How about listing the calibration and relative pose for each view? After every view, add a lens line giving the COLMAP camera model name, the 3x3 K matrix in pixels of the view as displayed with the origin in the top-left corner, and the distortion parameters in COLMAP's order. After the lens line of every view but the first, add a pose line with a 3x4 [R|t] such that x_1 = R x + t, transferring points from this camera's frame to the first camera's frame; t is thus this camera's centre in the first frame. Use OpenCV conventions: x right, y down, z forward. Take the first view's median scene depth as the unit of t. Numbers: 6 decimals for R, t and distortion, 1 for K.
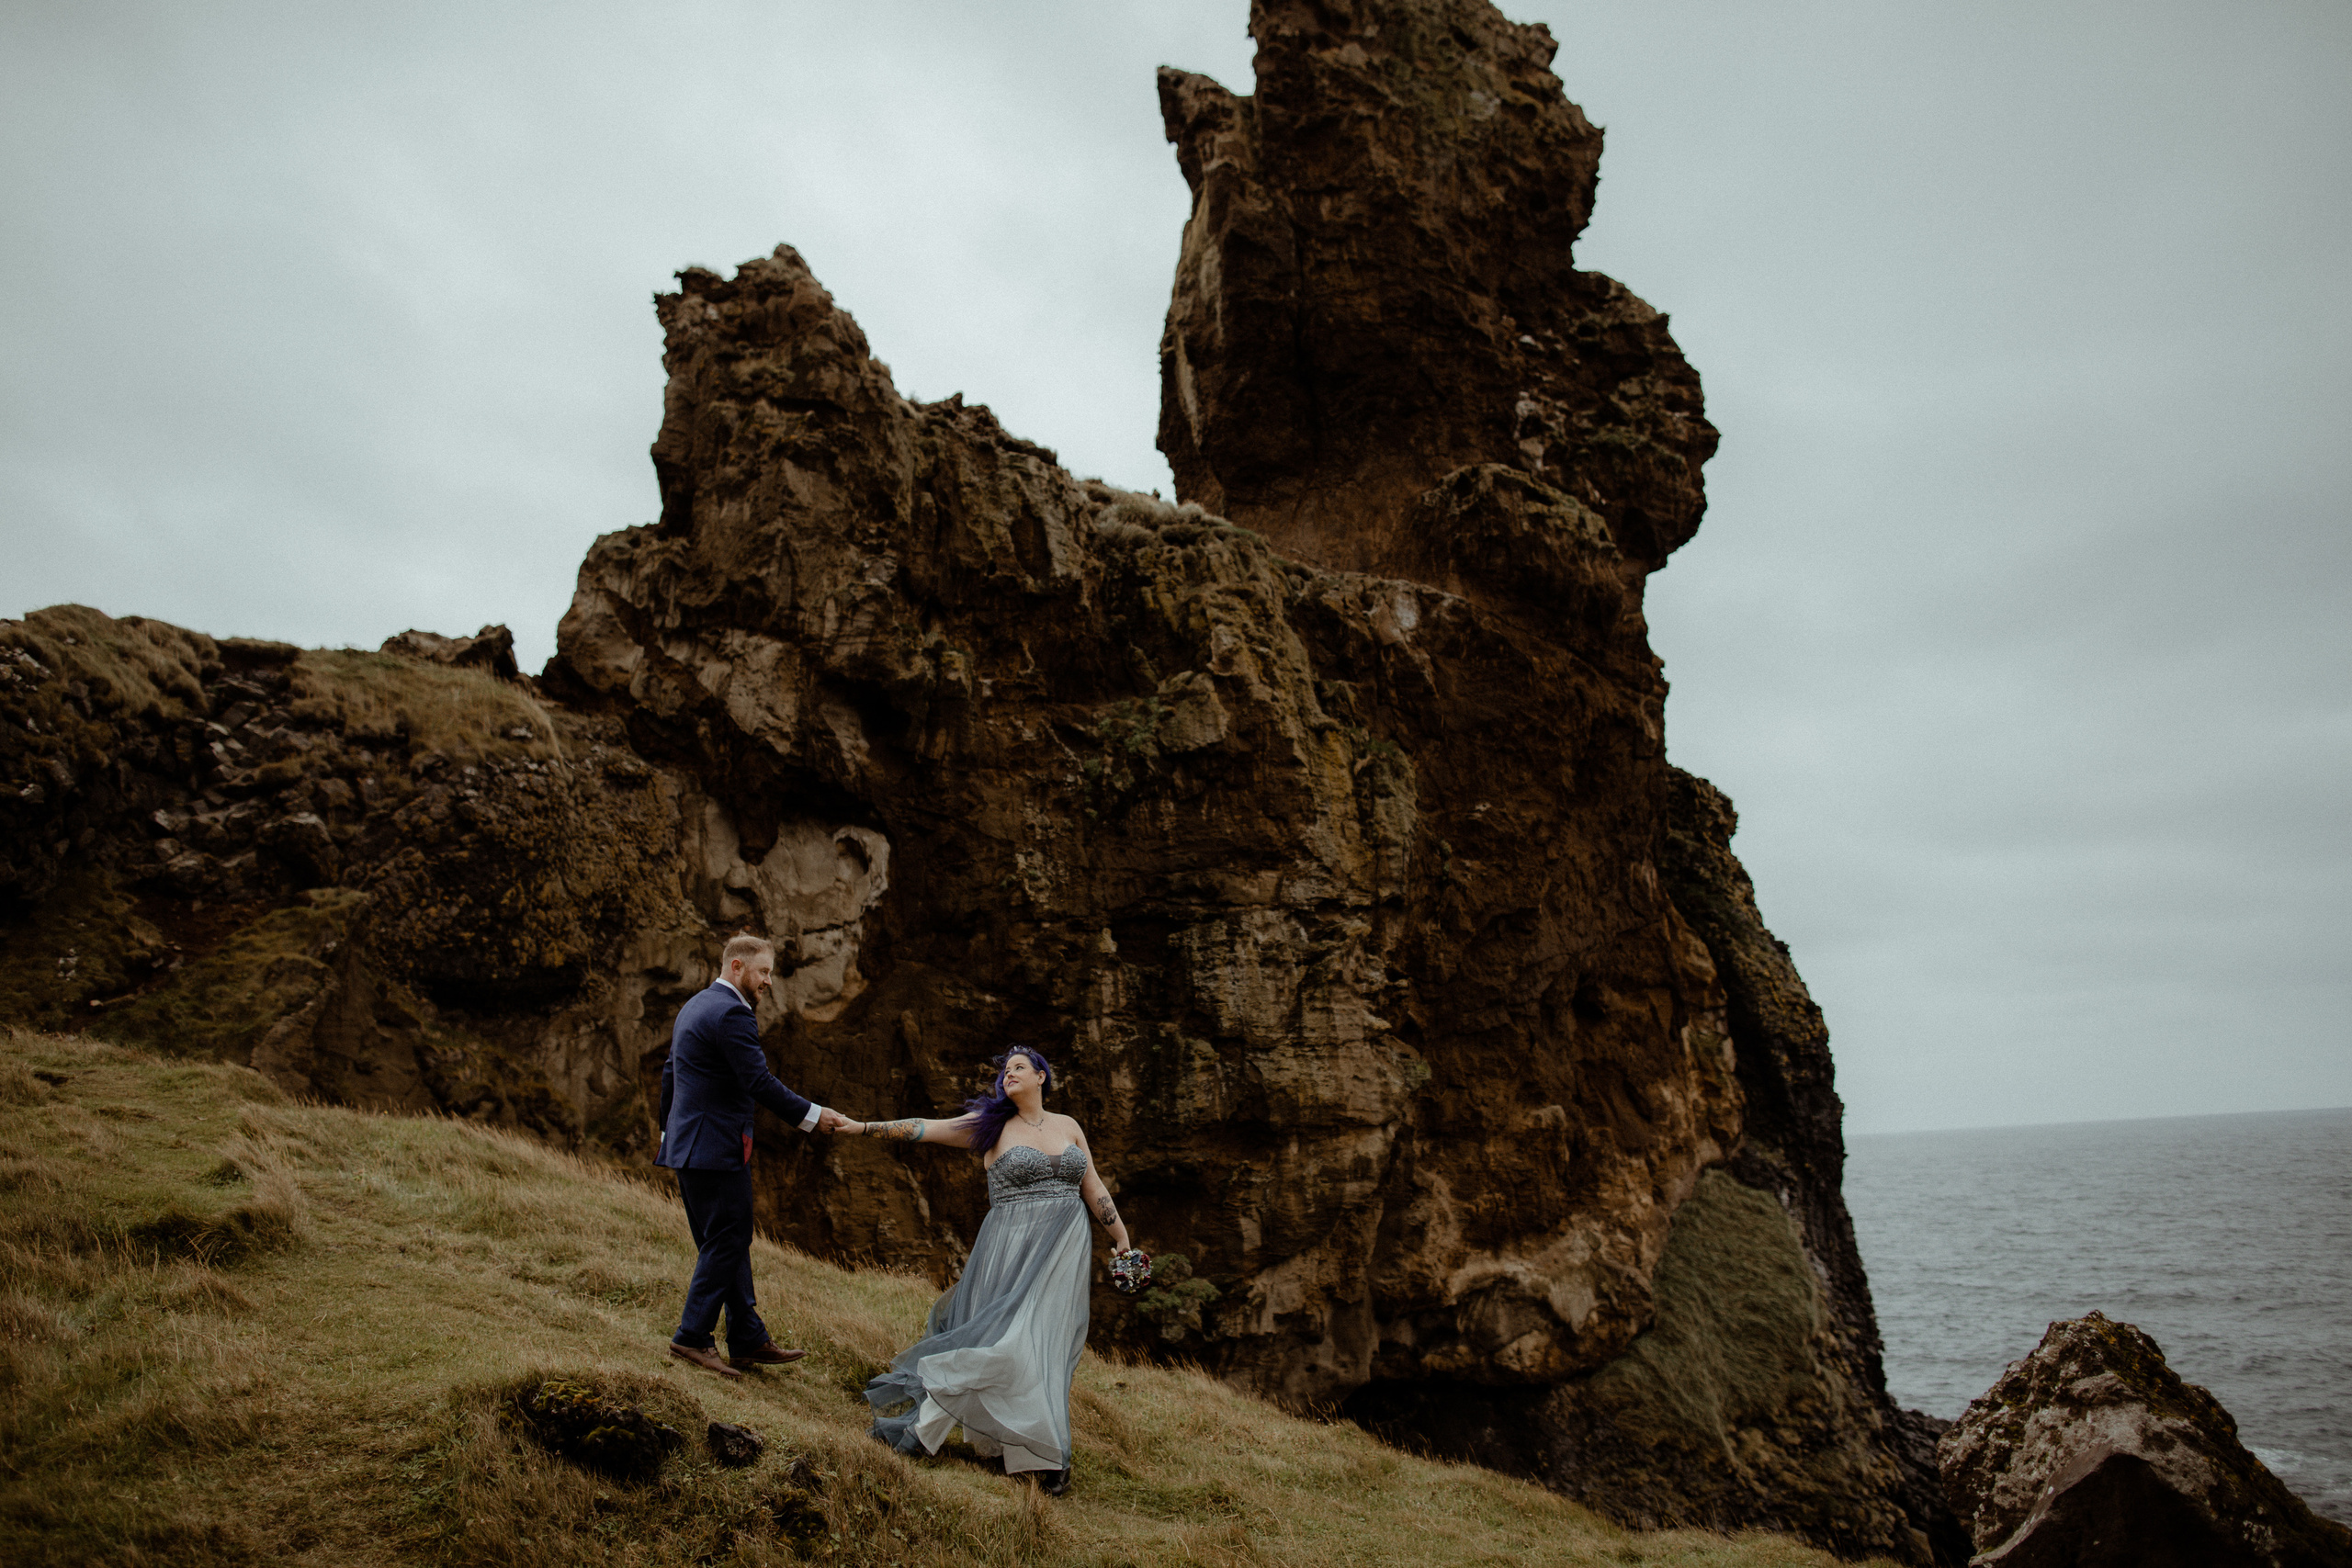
lens RADIAL K [[1603.9, 0, 1168.5], [0, 1603.9, 791.9], [0, 0, 1]] dist [-0.054516, 0.053097]
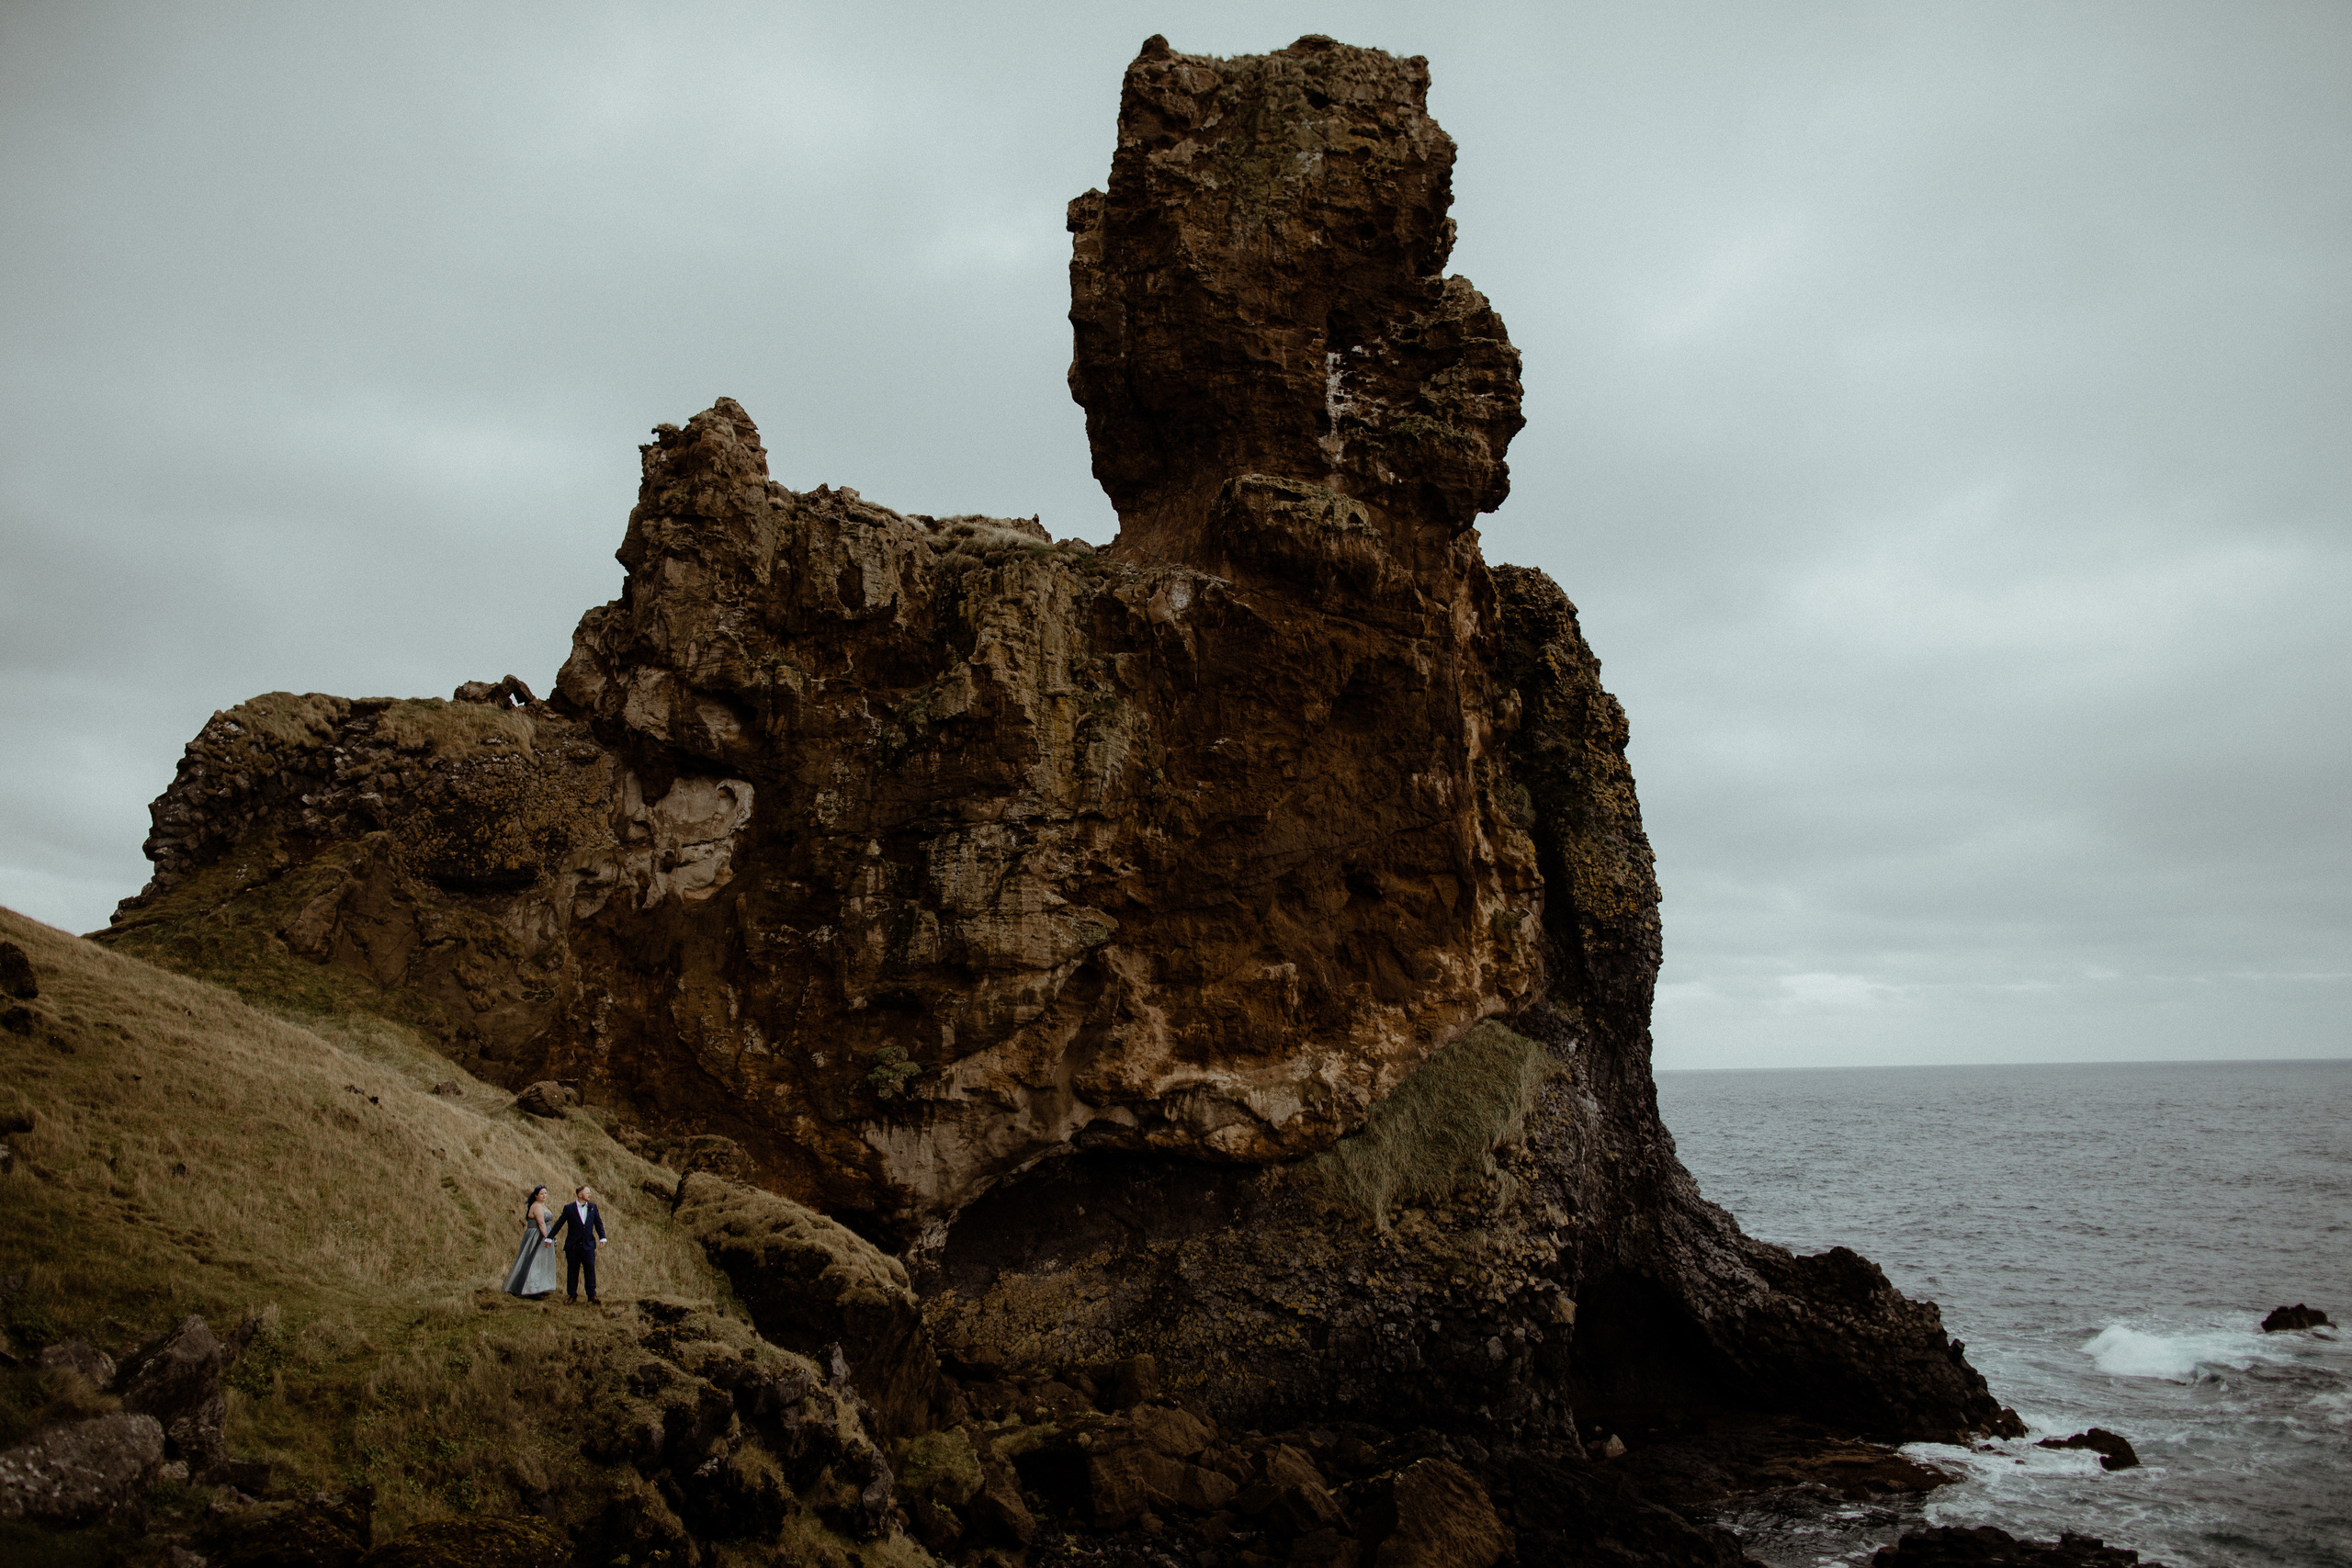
lens RADIAL K [[1603.9, 0, 1168.5], [0, 1603.9, 791.9], [0, 0, 1]] dist [-0.054516, 0.053097]
pose [[0.924937, -0.027576, -0.379119, 0.811360], [0.054061, 0.996770, 0.059391, -0.037086], [0.376256, -0.075428, 0.923440, -0.317713]]
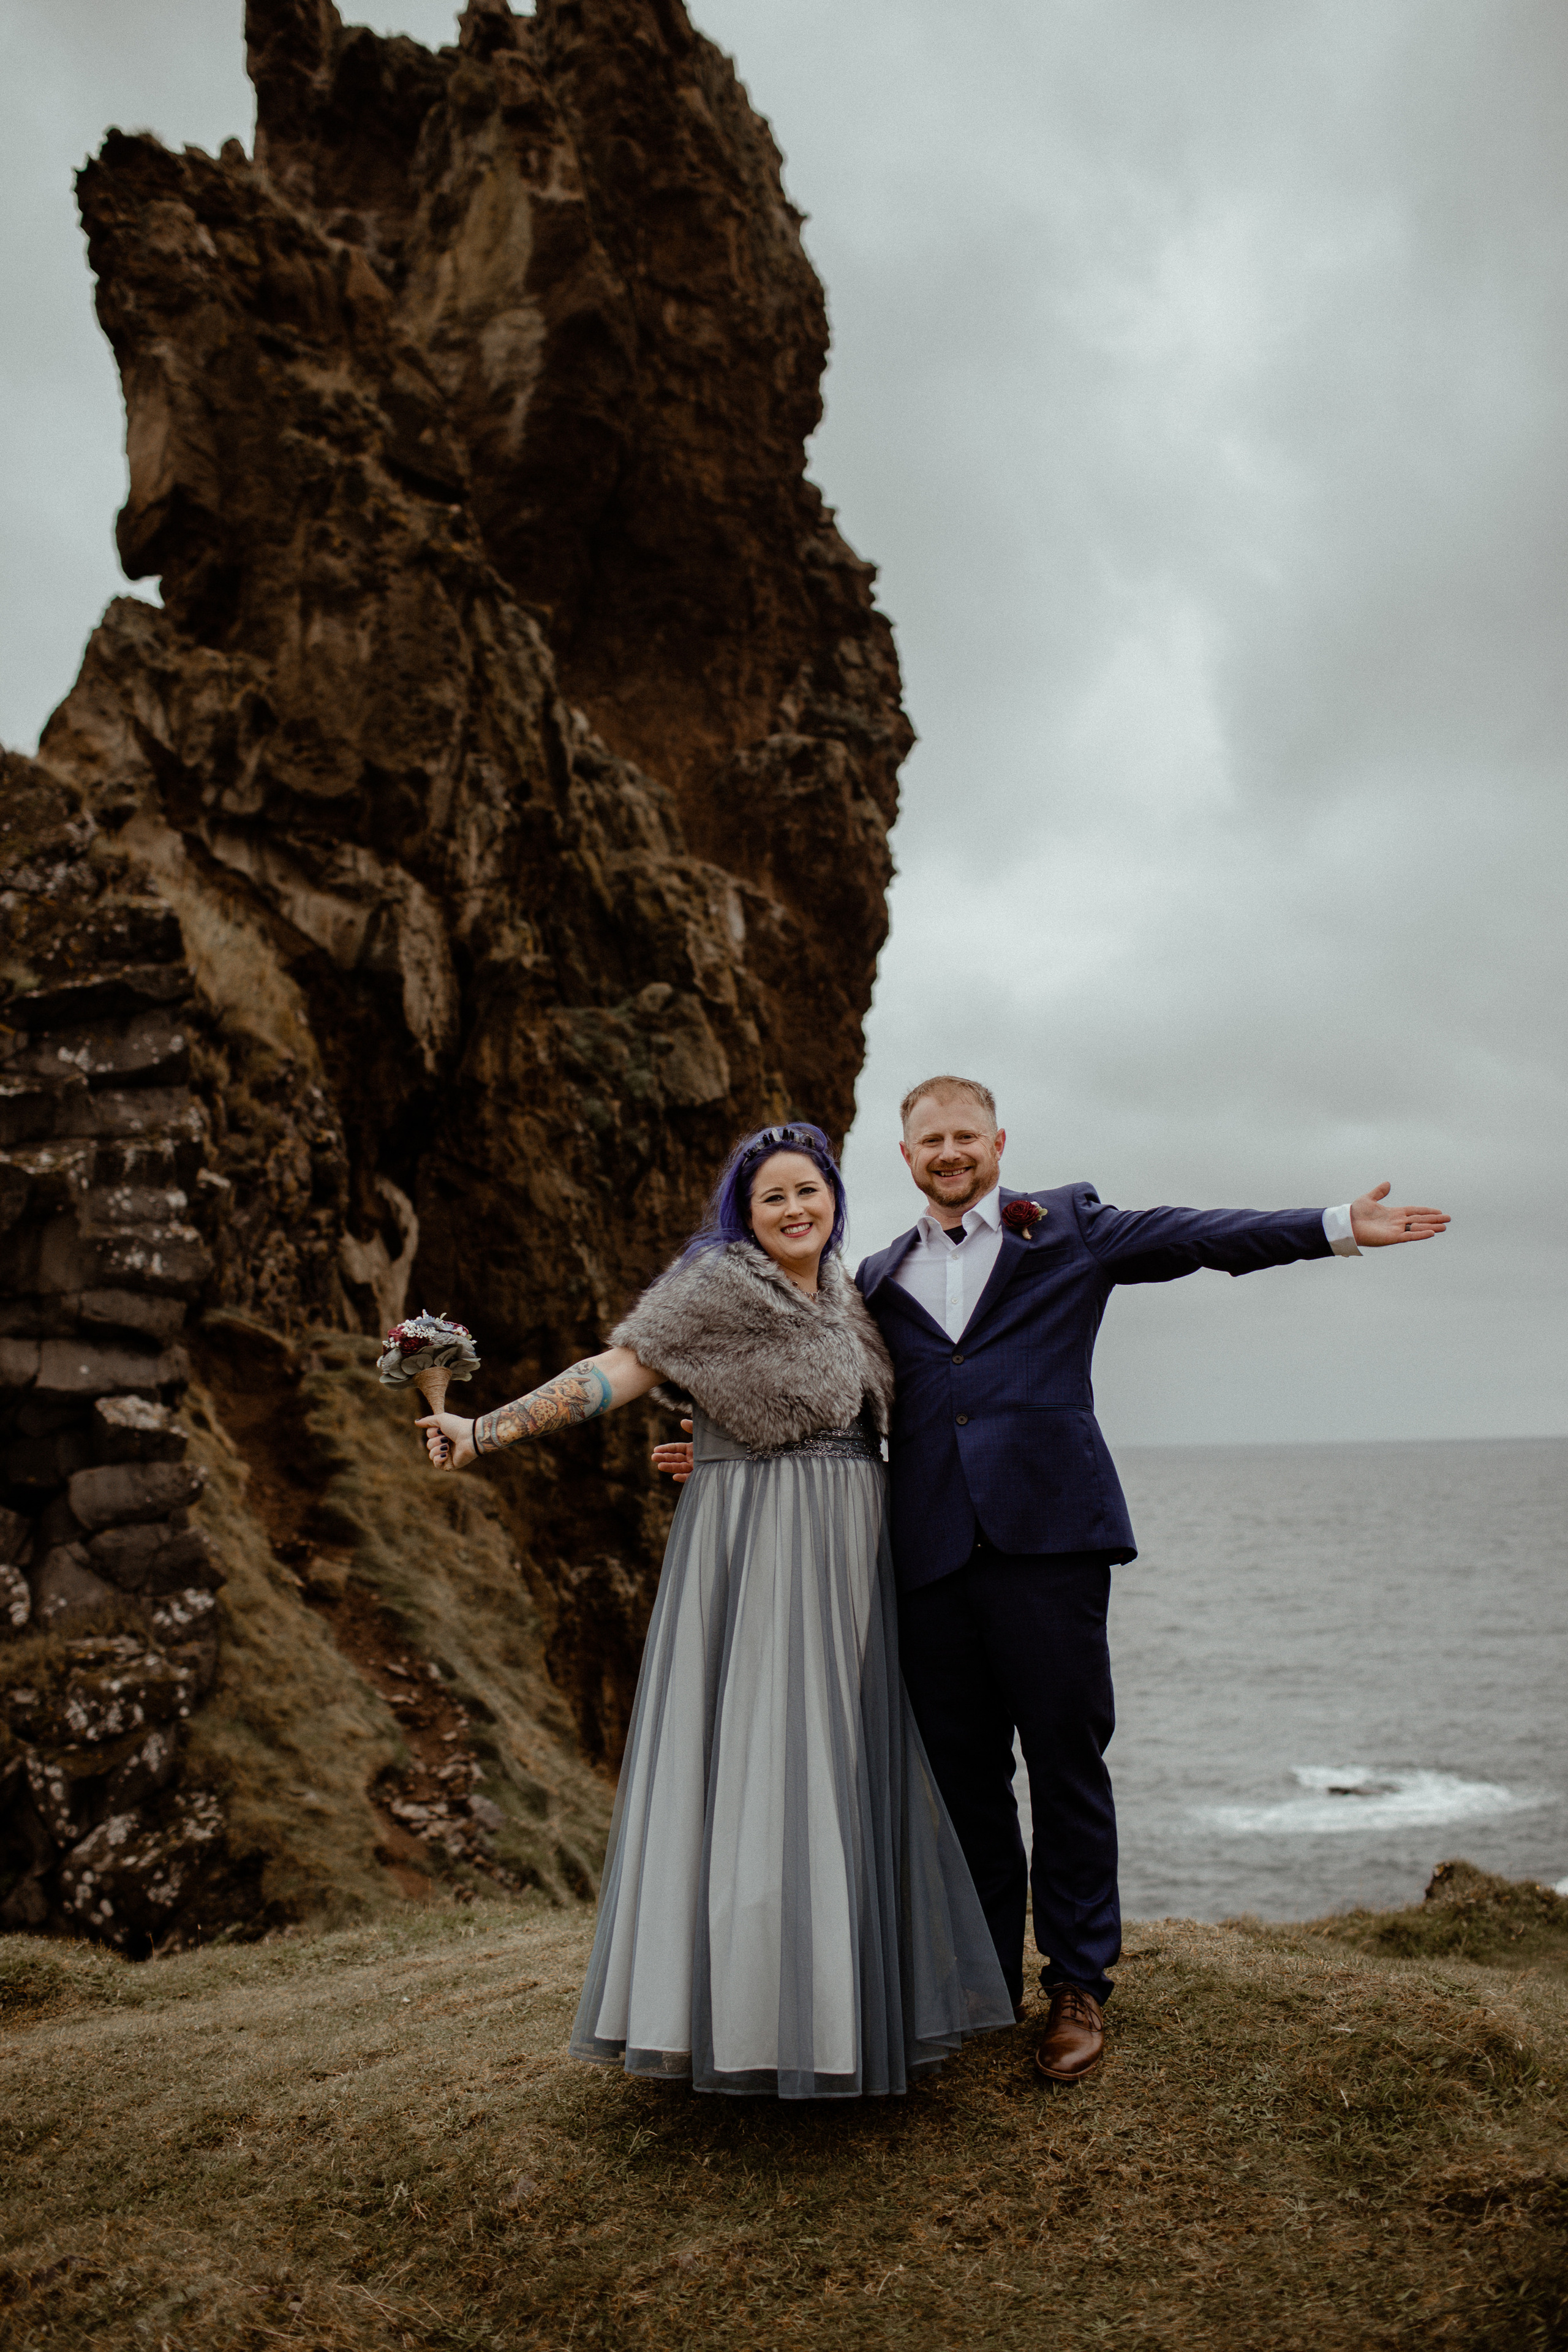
lens RADIAL K [[2275.8, 0, 766.7], [0, 2275.8, 1152.3], [0, 0, 1]] dist [-0.096410, 0.125752]
pose [[0.740678, 0.121841, 0.660720, -0.663216], [-0.170853, 0.985247, 0.009844, -0.021654], [-0.649774, -0.120177, 0.750568, 0.234947]]
